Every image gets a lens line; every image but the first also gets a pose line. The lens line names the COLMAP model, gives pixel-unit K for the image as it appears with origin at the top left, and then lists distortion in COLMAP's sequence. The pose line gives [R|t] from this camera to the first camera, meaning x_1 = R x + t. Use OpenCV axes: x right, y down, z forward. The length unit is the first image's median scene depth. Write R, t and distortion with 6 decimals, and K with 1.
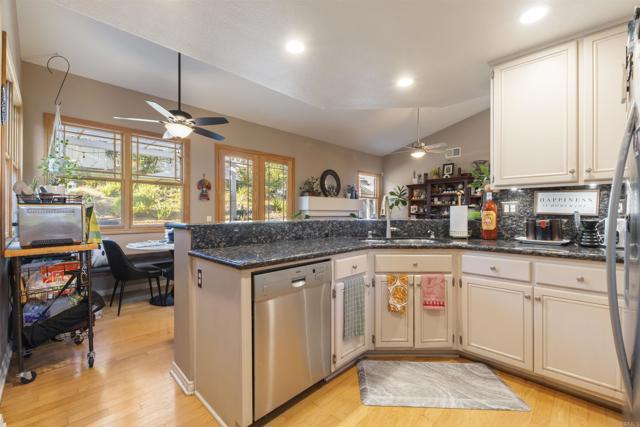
lens RADIAL K [[277.6, 0, 320.0], [0, 277.6, 213.5], [0, 0, 1]] dist [-0.001250, -0.000227]
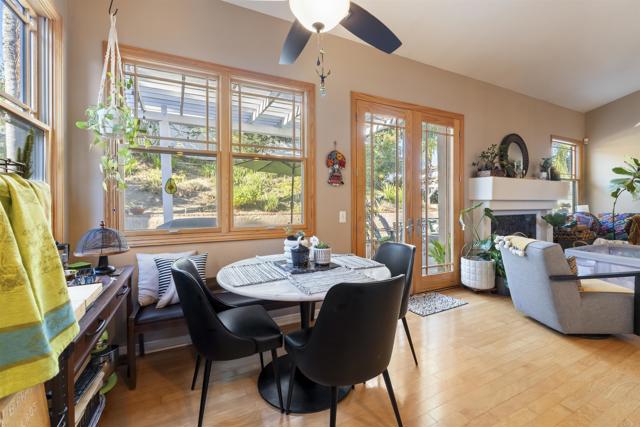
lens RADIAL K [[271.8, 0, 318.9], [0, 271.8, 204.2], [0, 0, 1]] dist [-0.000759, -0.000102]
pose [[0.947668, -0.001791, -0.319253, -0.205798], [0.002801, 0.999992, 0.002706, -0.005986], [0.319246, -0.003459, 0.947666, 0.332625]]
